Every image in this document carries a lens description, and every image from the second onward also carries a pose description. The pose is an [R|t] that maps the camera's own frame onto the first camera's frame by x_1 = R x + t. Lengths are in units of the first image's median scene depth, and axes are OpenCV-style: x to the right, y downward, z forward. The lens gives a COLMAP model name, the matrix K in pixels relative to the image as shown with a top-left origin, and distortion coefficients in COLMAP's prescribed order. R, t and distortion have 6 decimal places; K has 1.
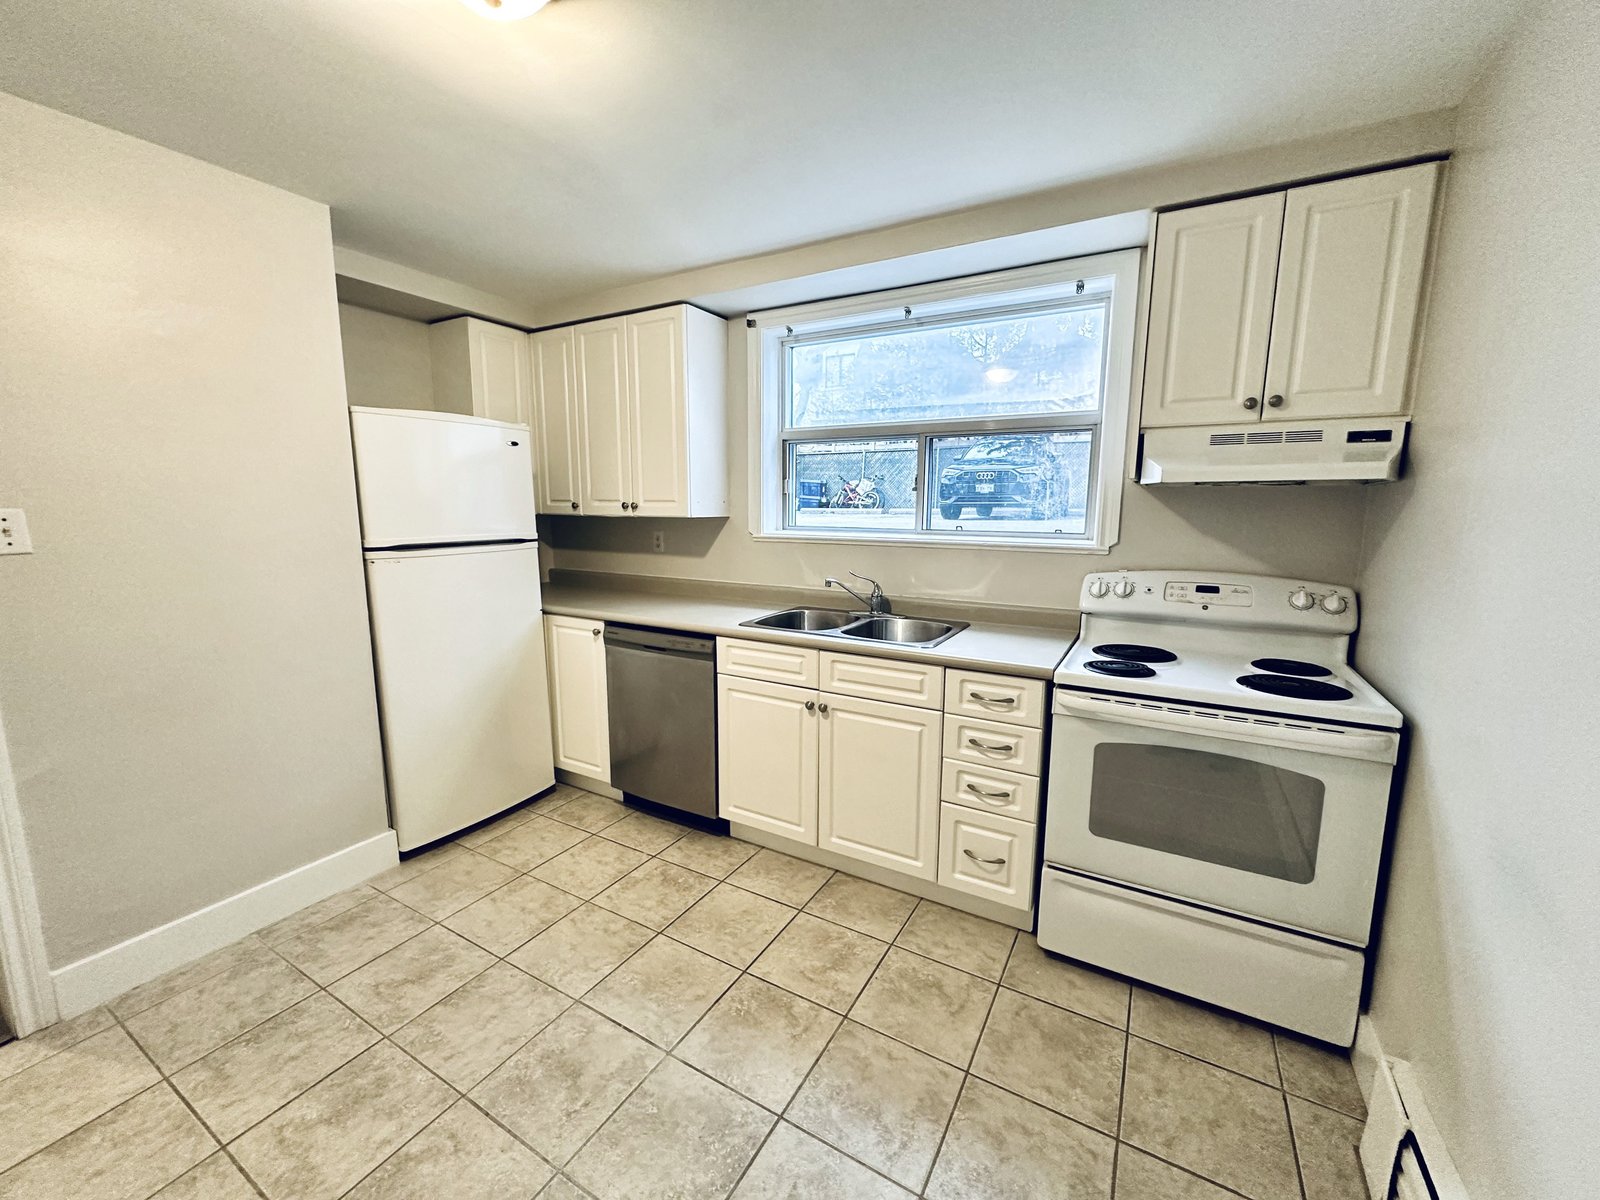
lens RADIAL K [[636.5, 0, 800.0], [0, 636.5, 601.8], [0, 0, 1]] dist [-0.002587, 0.000462]
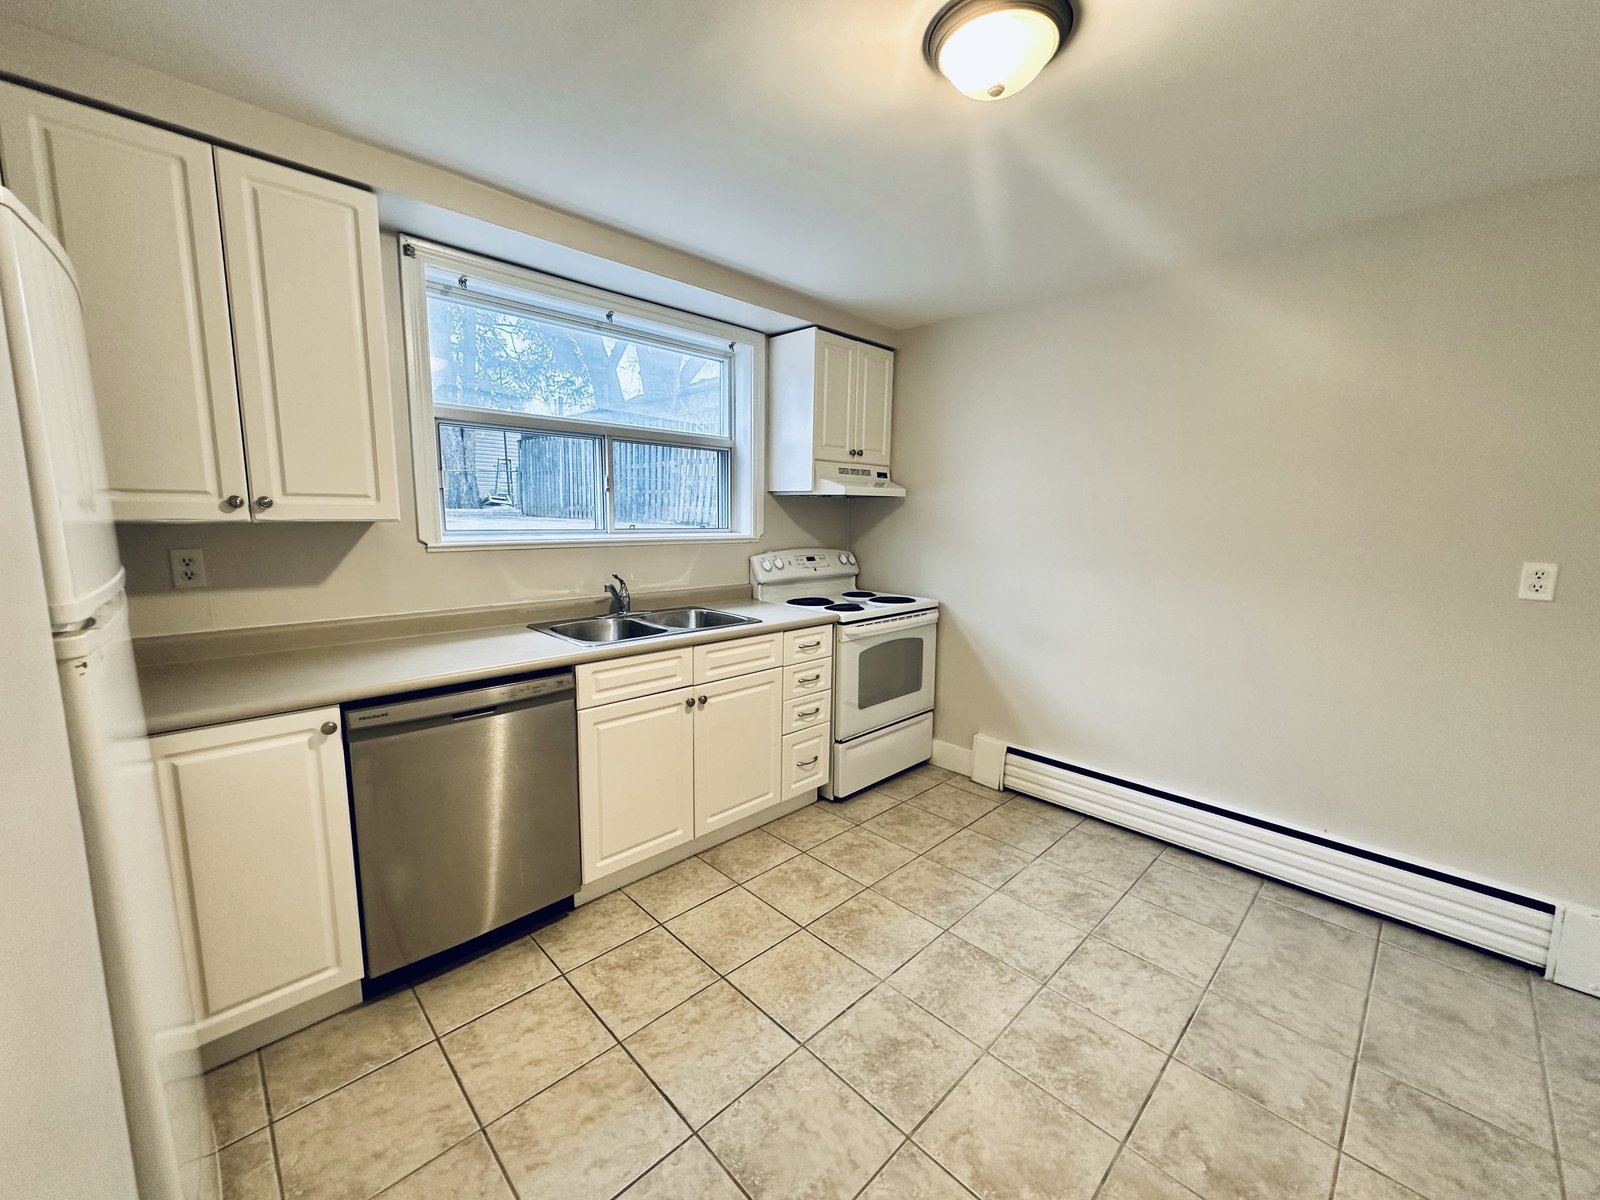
lens RADIAL K [[636.5, 0, 799.1], [0, 636.5, 602.5], [0, 0, 1]] dist [-0.002587, 0.000462]
pose [[0.268920, -0.138178, 0.953199, -0.897420], [0.134060, 0.985392, 0.105023, -0.079973], [-0.953787, 0.099543, 0.283516, 0.534398]]
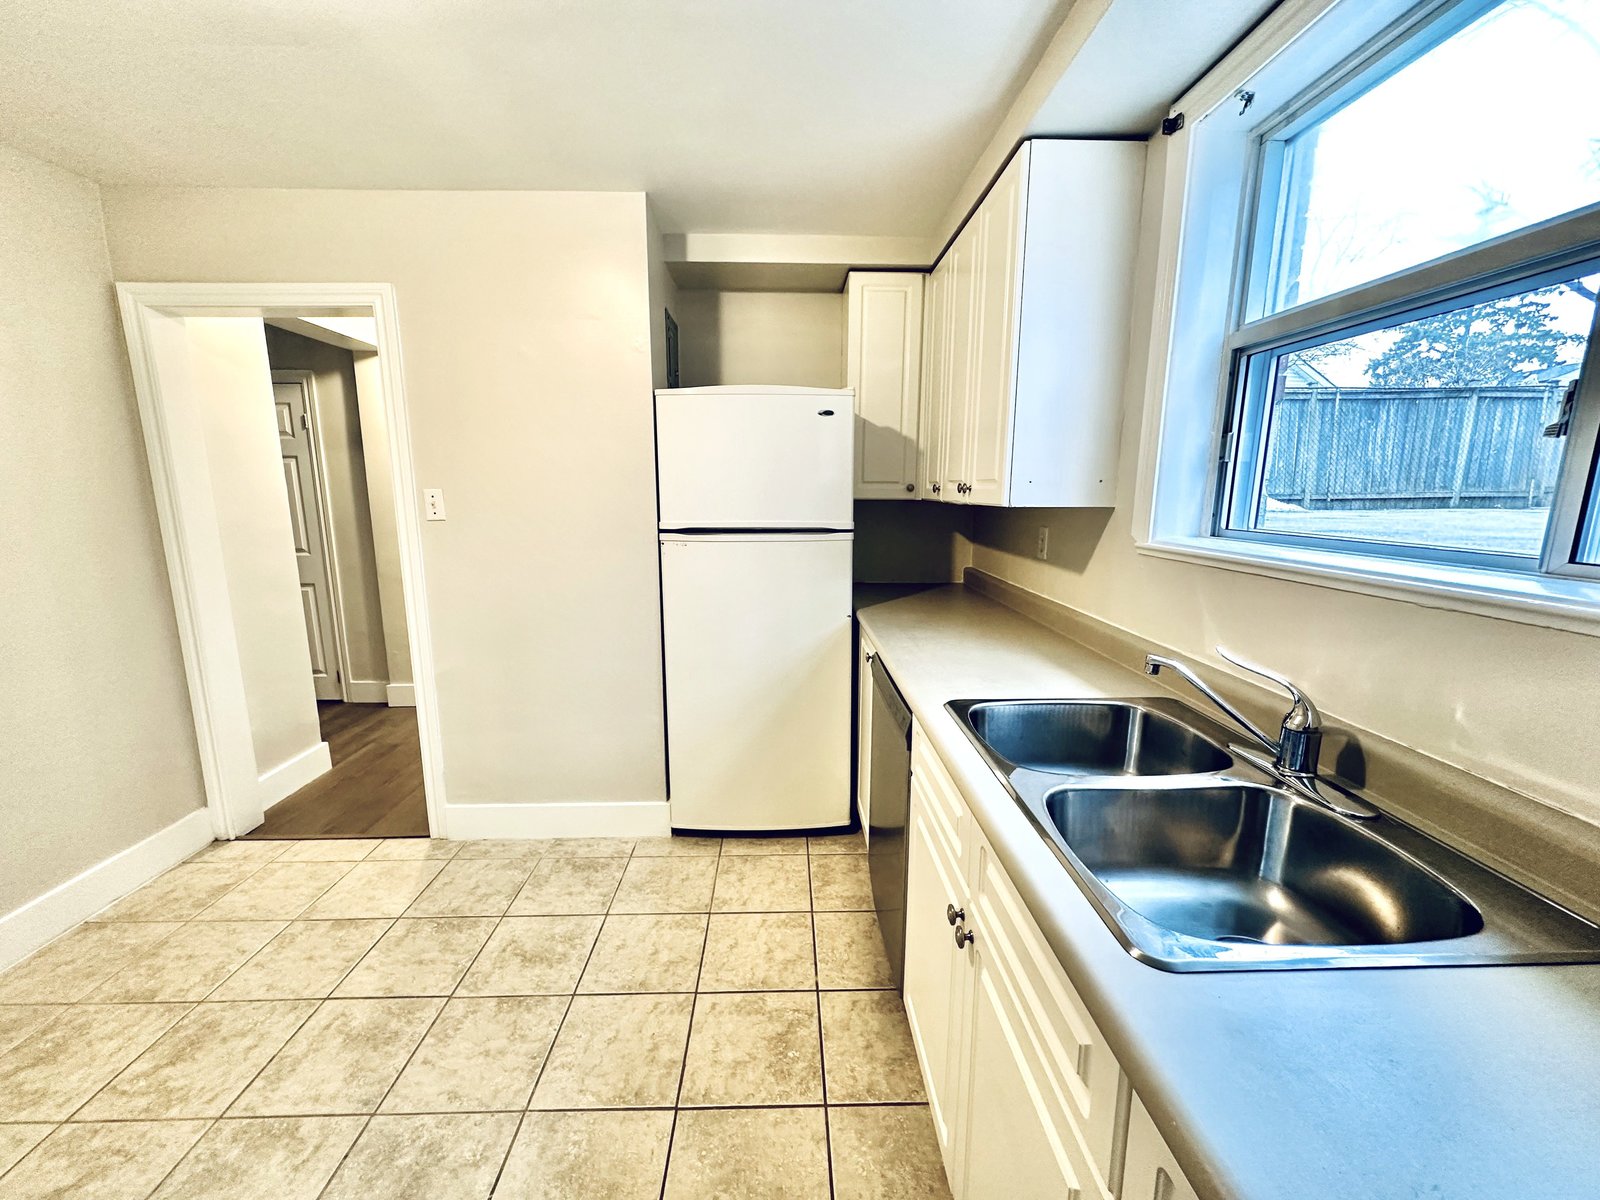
lens RADIAL K [[636.5, 0, 799.3], [0, 636.5, 602.9], [0, 0, 1]] dist [-0.002587, 0.000462]
pose [[0.523242, 0.147214, -0.839372, 0.315187], [-0.129829, 0.987239, 0.092216, -0.091299], [0.842236, 0.060724, 0.535678, 0.648704]]
